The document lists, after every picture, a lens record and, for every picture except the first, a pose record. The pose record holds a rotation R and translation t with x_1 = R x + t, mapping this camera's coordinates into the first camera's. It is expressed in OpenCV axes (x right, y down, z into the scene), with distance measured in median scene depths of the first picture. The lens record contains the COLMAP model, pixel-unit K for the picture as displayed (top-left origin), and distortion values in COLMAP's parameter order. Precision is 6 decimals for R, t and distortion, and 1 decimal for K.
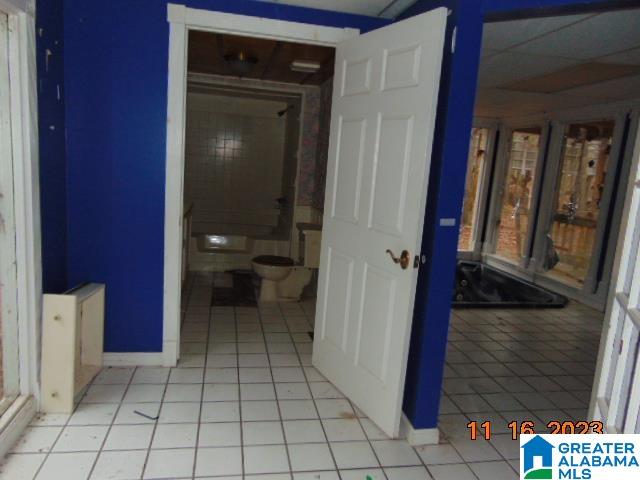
lens RADIAL K [[474.6, 0, 320.0], [0, 474.6, 240.0], [0, 0, 1]] dist [-0.030678, 0.058172]
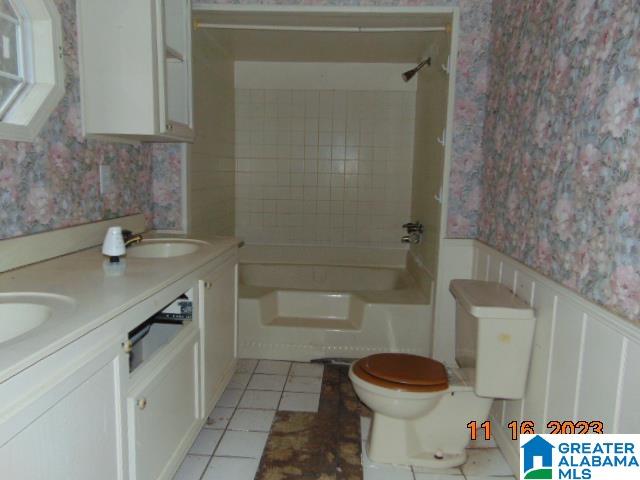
lens RADIAL K [[474.6, 0, 320.0], [0, 474.6, 240.0], [0, 0, 1]] dist [-0.030678, 0.058172]
pose [[0.965454, -0.020068, -0.259800, -0.046698], [0.009176, 0.999030, -0.043070, -0.051660], [0.260412, 0.039198, 0.964702, 0.484222]]
